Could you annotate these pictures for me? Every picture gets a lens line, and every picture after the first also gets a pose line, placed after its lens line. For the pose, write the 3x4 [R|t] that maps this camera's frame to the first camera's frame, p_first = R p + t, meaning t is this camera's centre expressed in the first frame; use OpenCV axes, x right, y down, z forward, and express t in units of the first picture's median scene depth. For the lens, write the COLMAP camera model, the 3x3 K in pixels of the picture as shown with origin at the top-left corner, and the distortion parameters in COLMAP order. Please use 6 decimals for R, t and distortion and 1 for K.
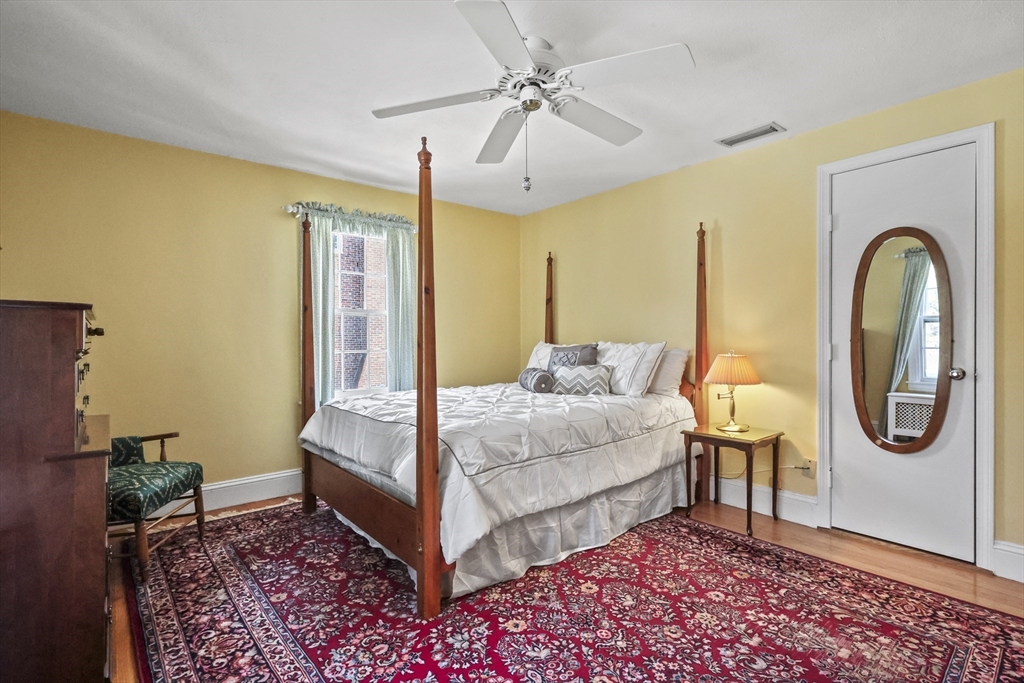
lens RADIAL K [[489.8, 0, 516.3], [0, 489.8, 343.5], [0, 0, 1]] dist [0.000336, 0.000000]
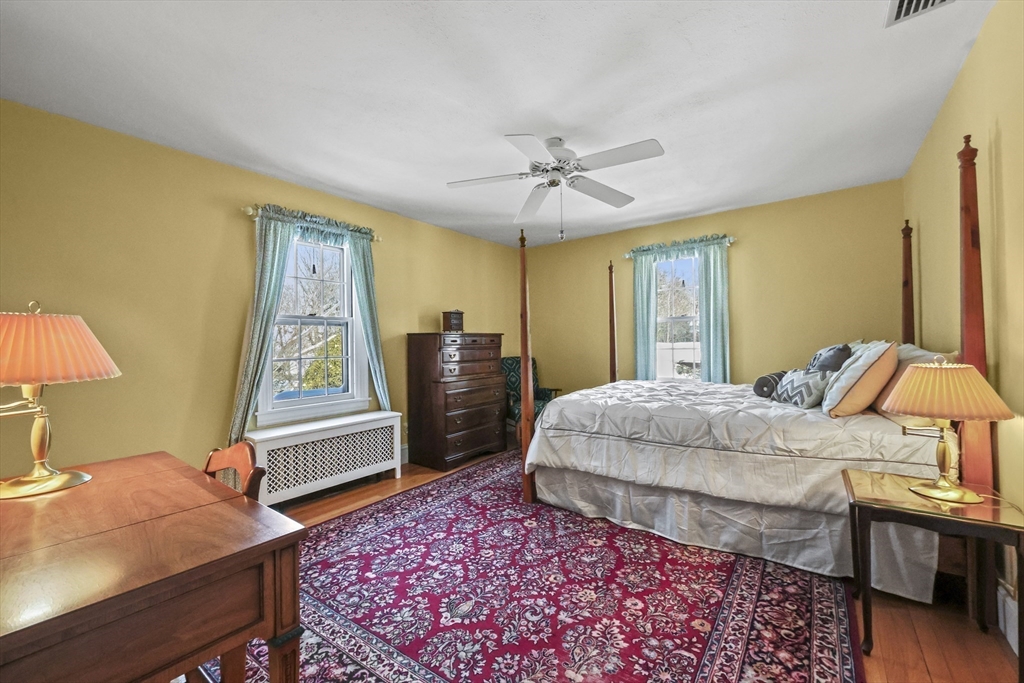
lens RADIAL K [[419.0, 0, 518.6], [0, 419.0, 338.3], [0, 0, 1]] dist [-0.001173, 0.000563]
pose [[0.232645, -0.008552, -0.972524, 1.177492], [0.008984, 0.999938, -0.006644, -0.015500], [0.972520, -0.007192, 0.232707, 0.580765]]
